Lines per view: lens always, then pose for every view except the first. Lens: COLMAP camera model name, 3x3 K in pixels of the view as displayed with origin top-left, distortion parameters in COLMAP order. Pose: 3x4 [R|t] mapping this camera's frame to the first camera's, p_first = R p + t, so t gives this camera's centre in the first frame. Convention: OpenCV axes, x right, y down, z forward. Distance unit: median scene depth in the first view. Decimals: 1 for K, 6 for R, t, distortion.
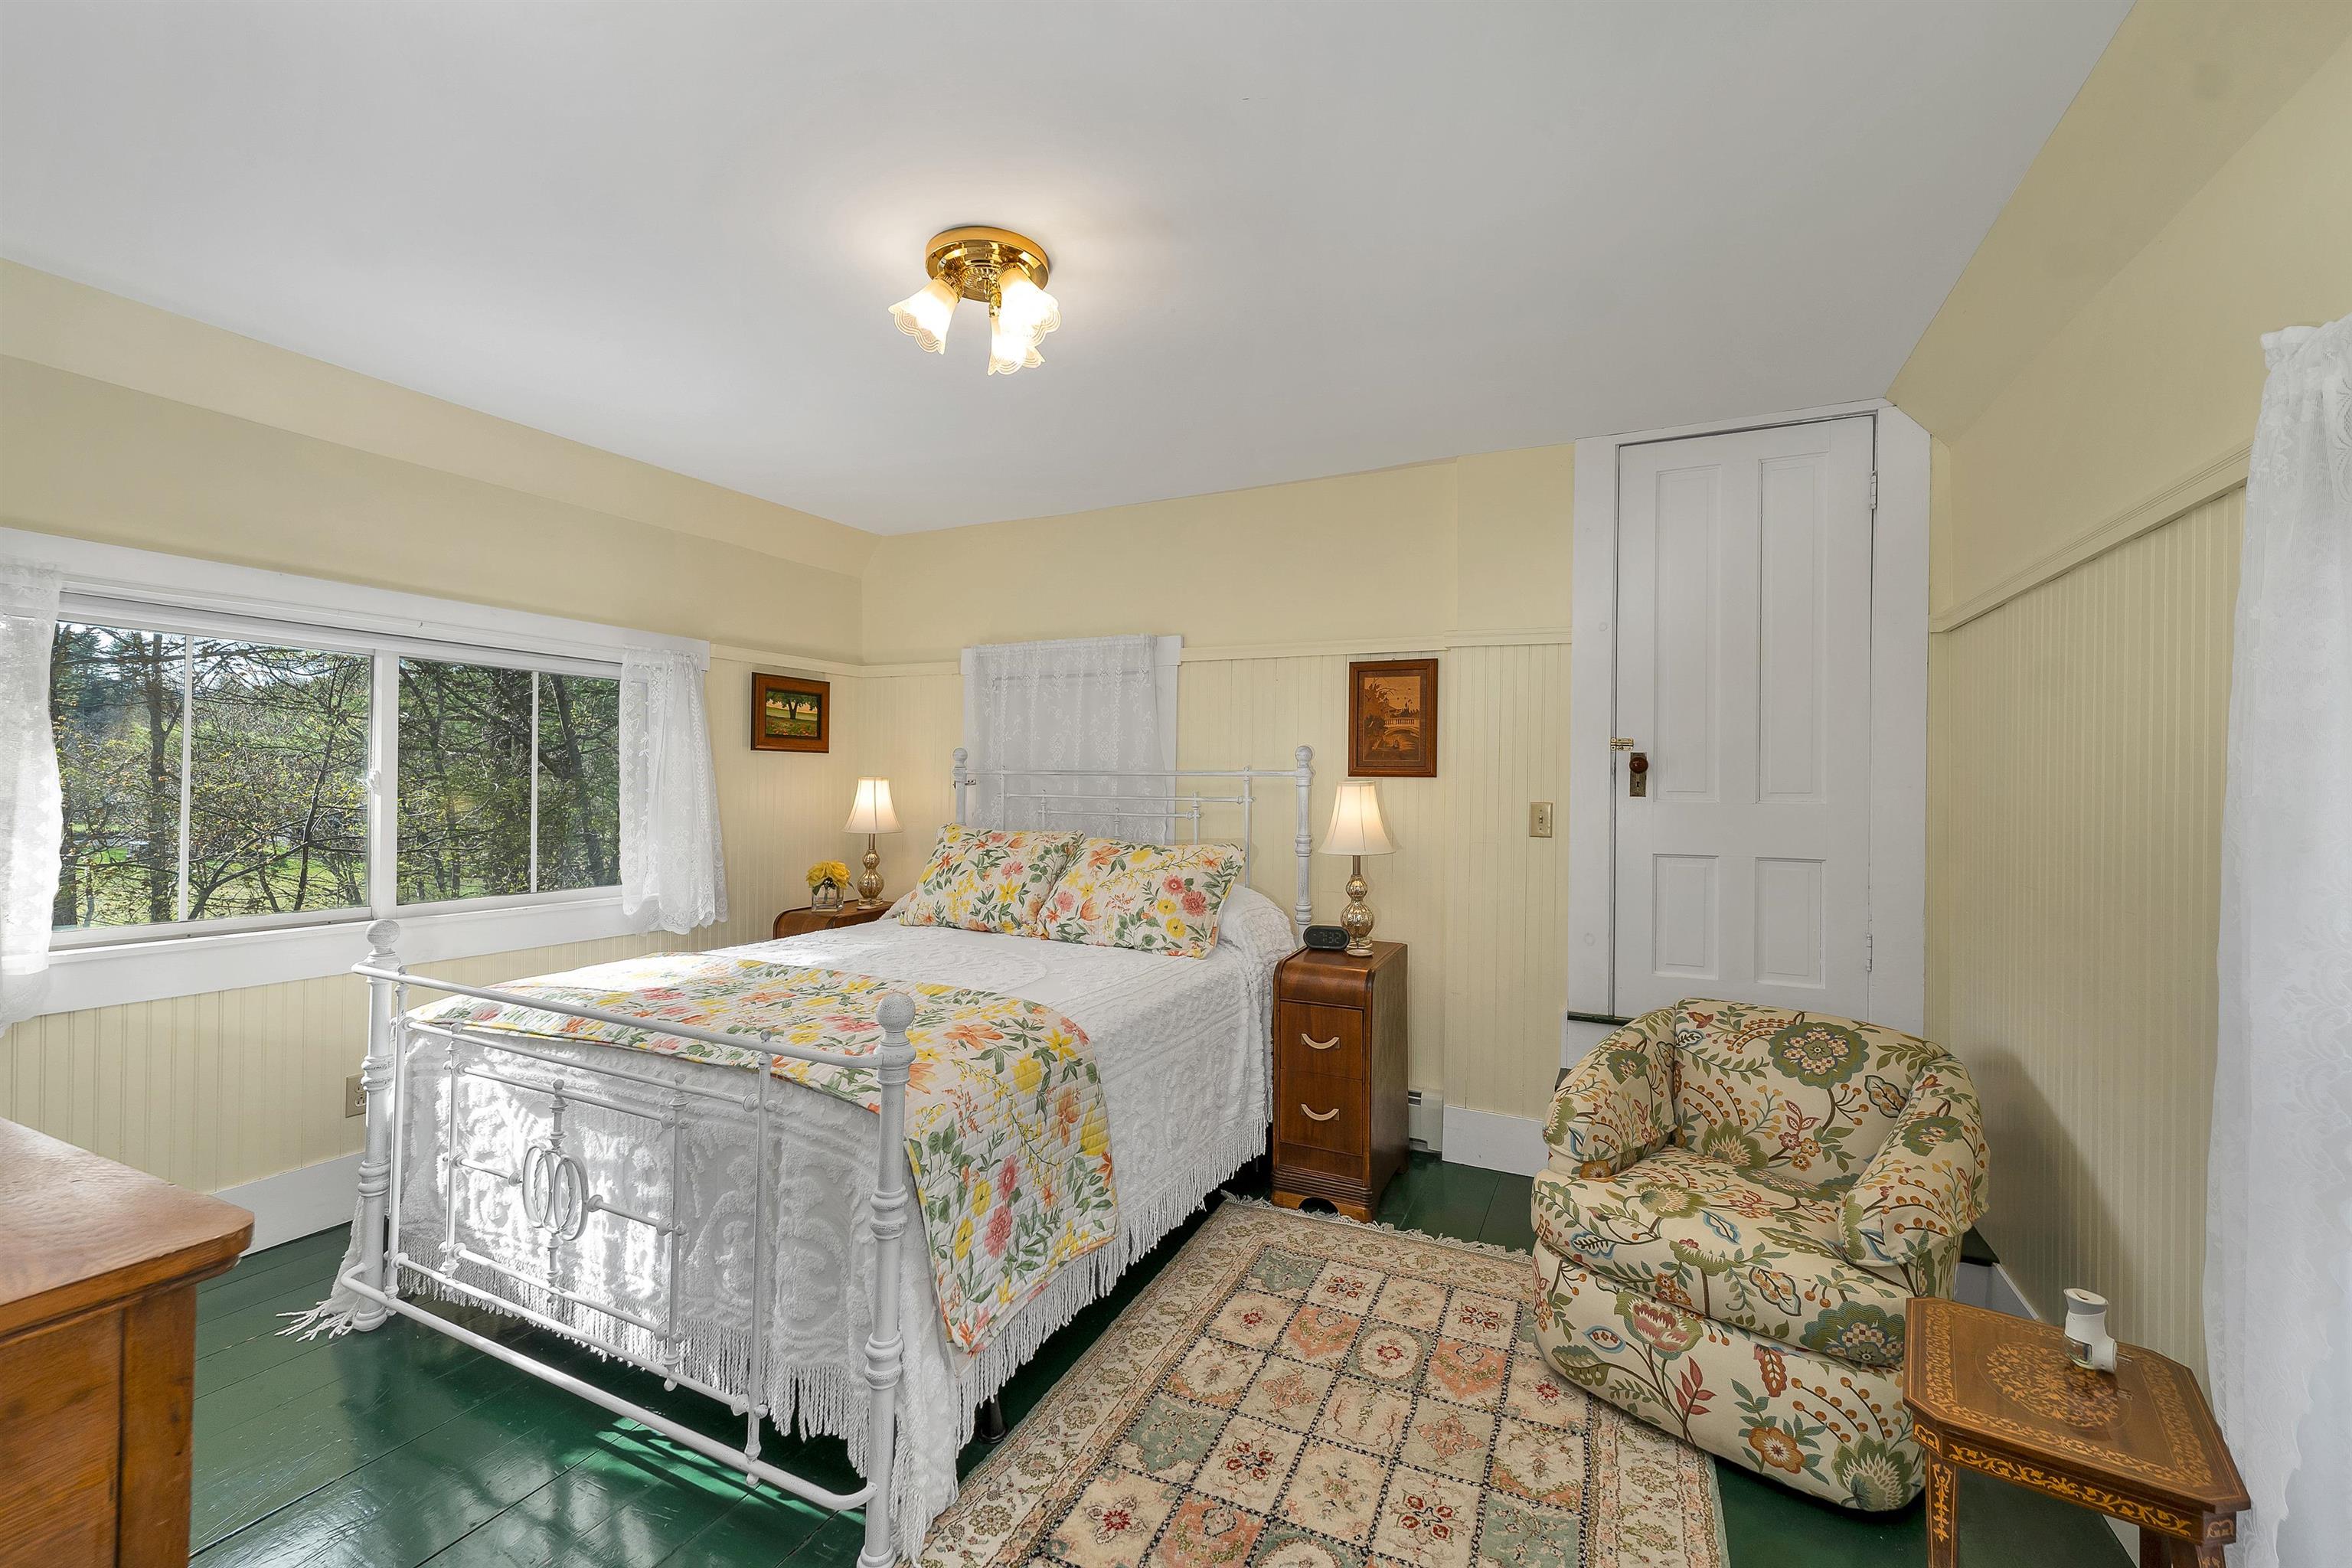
lens RADIAL K [[980.5, 0, 1164.4], [0, 980.5, 783.8], [0, 0, 1]] dist [0.001619, 0.000124]
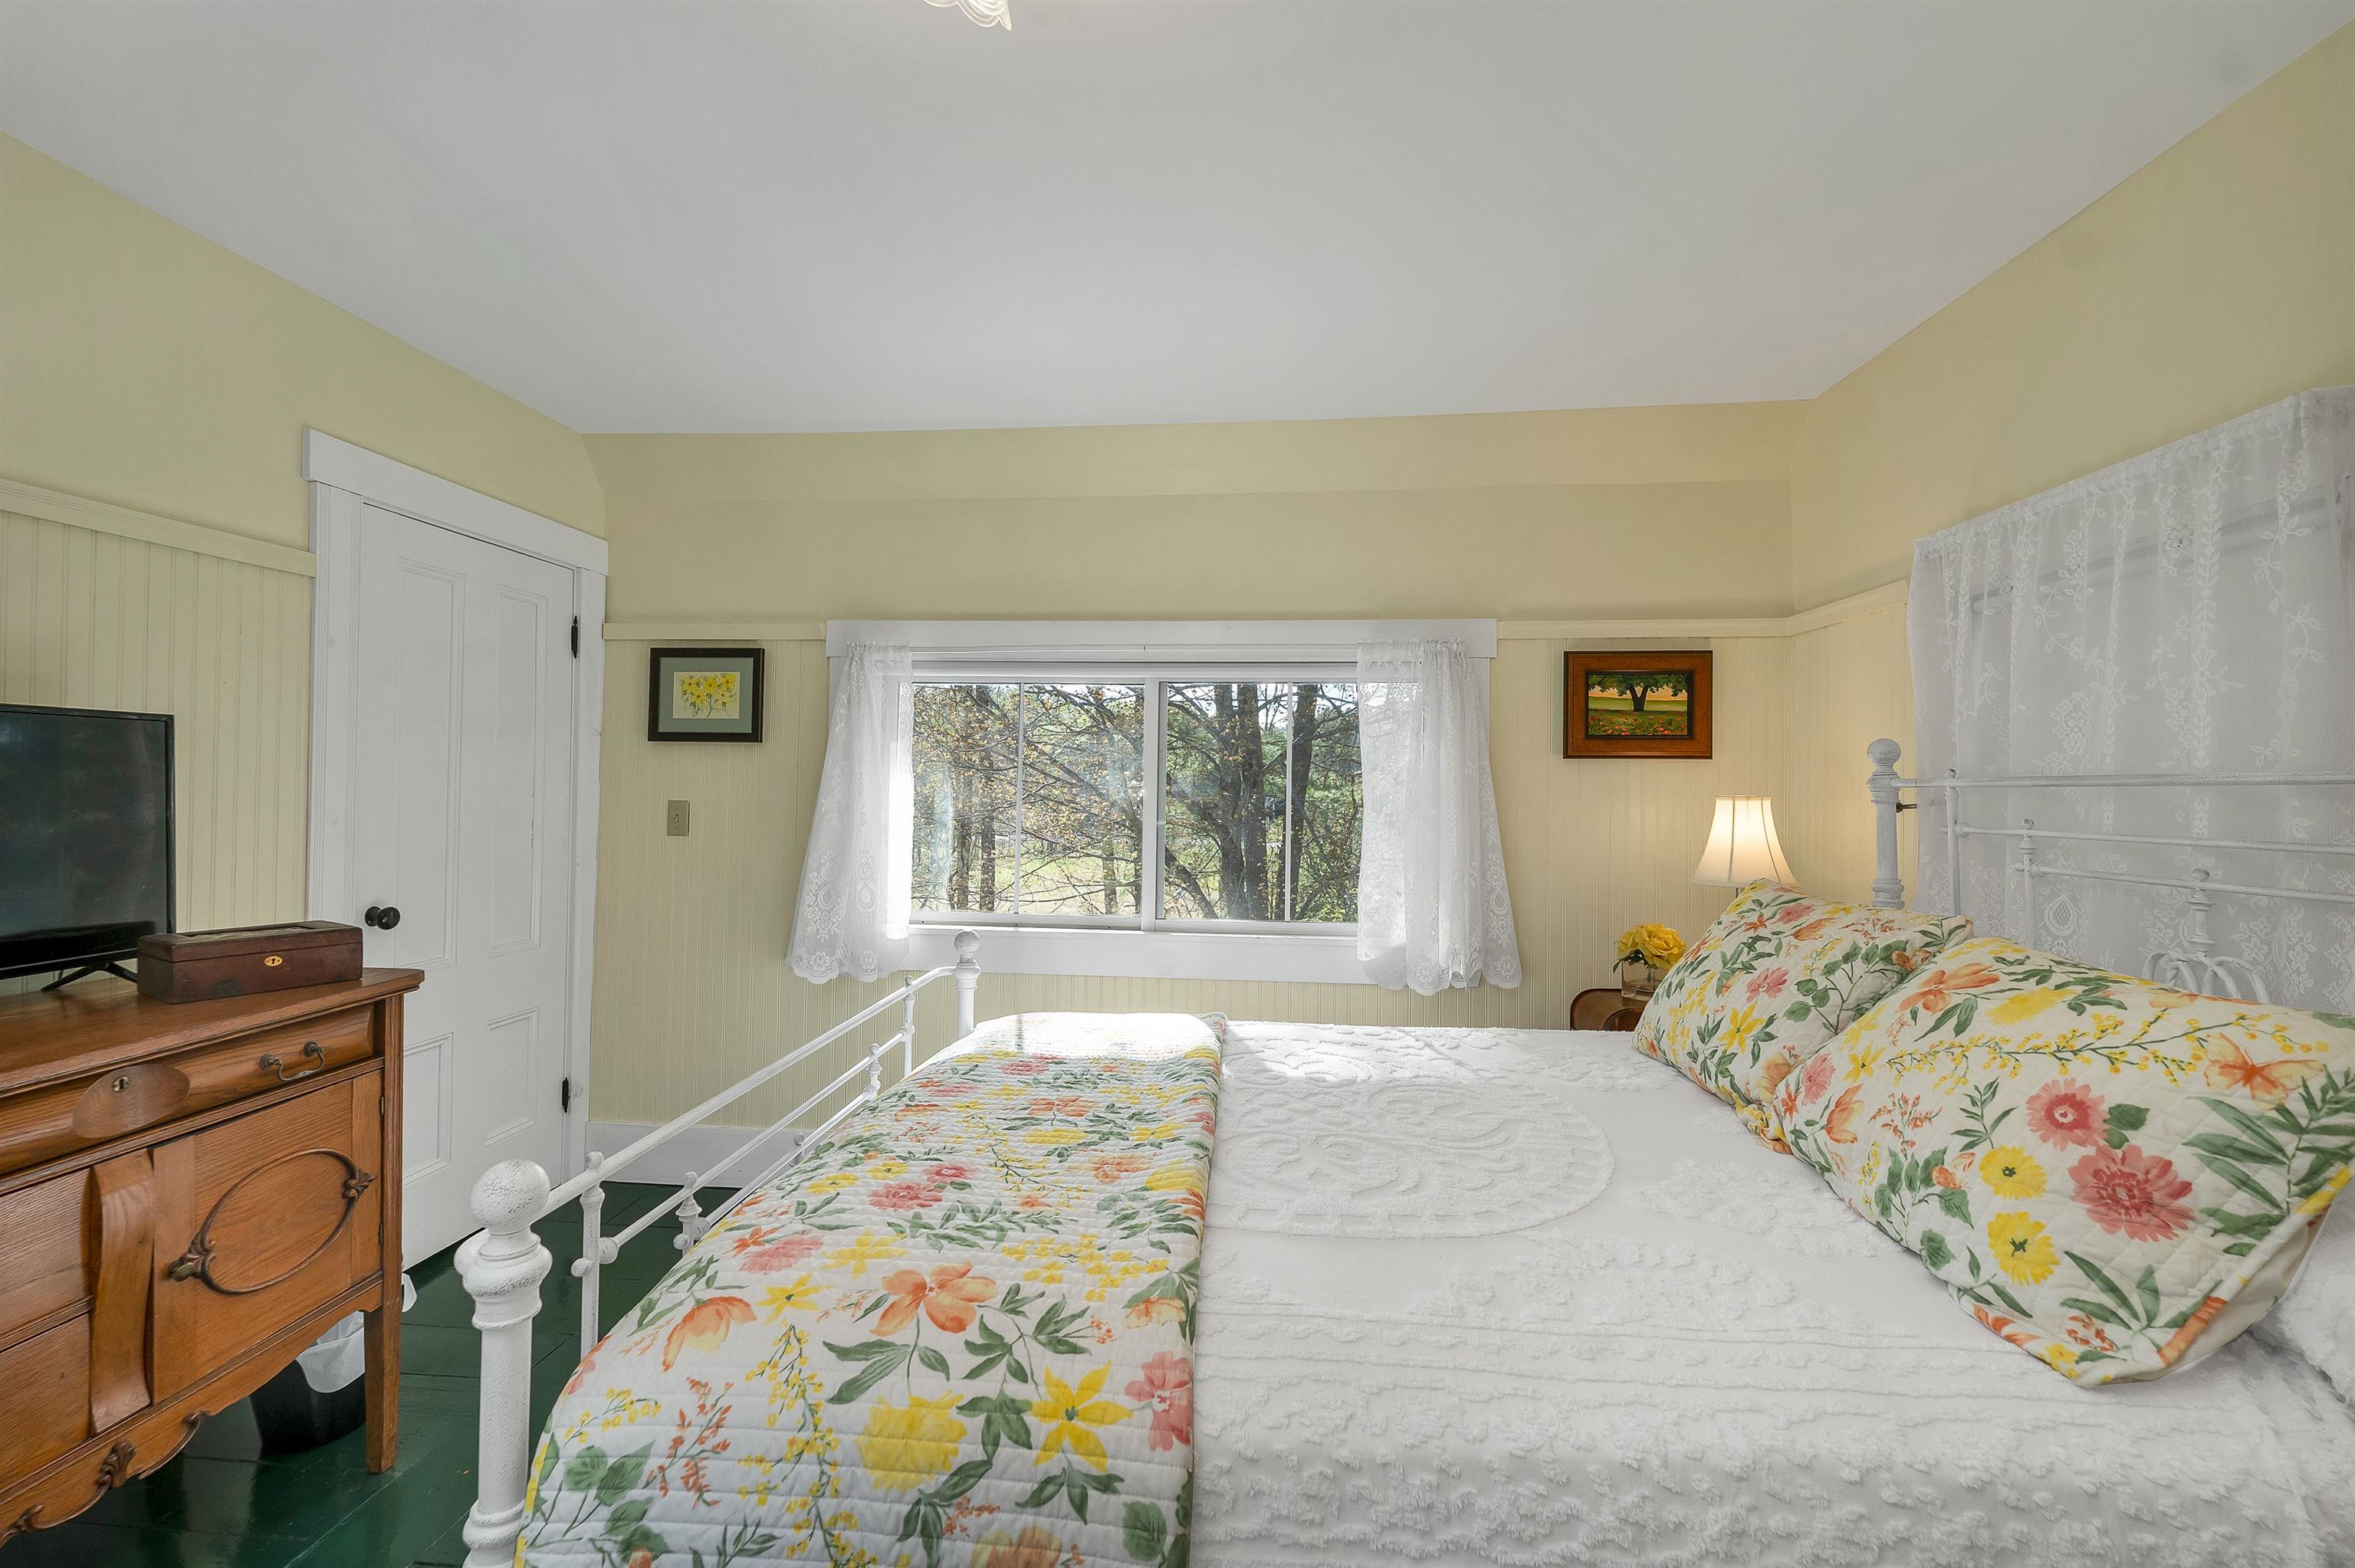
lens RADIAL K [[1004.0, 0, 1176.6], [0, 1004.0, 804.0], [0, 0, 1]] dist [0.000554, -0.000051]
pose [[0.363030, -0.000380, -0.931777, 0.206969], [-0.004670, 0.999987, -0.002228, 0.002527], [0.931766, 0.005160, 0.363023, 0.582547]]
